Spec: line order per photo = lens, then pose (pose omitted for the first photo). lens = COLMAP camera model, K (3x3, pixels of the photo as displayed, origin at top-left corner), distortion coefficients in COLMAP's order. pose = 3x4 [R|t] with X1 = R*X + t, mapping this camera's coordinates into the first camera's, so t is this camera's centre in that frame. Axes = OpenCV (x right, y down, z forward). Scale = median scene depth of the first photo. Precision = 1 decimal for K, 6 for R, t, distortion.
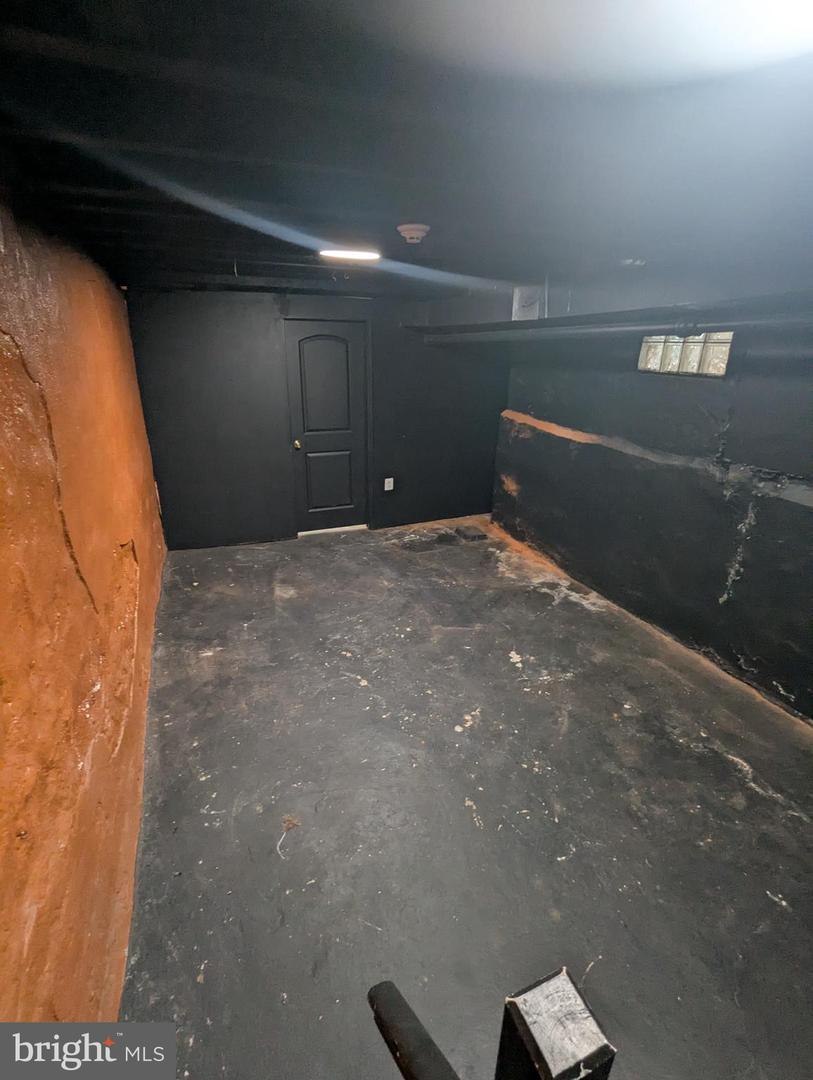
lens RADIAL K [[510.0, 0, 405.4], [0, 510.0, 540.0], [0, 0, 1]] dist [0.005105, -0.003500]
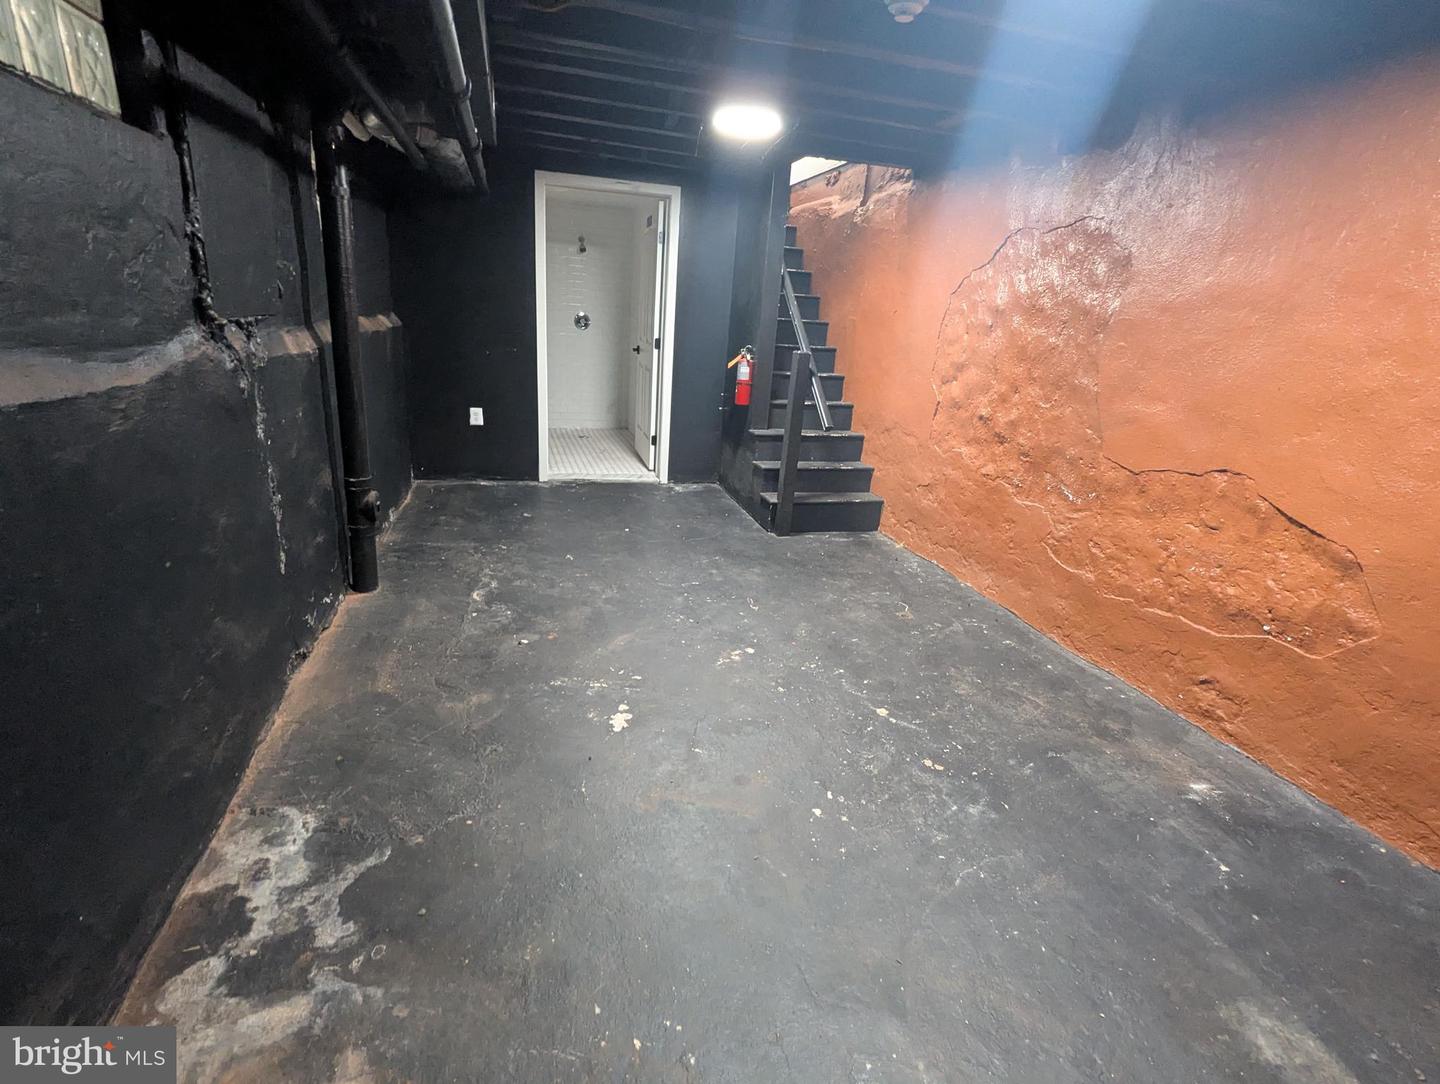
lens RADIAL K [[680.0, 0, 718.9], [0, 680.0, 541.0], [0, 0, 1]] dist [0.005105, -0.003500]
pose [[-0.991352, -0.112792, 0.067069, 0.083989], [-0.043076, 0.762478, 0.645578, -0.403652], [-0.123954, 0.637107, -0.760743, 1.451388]]
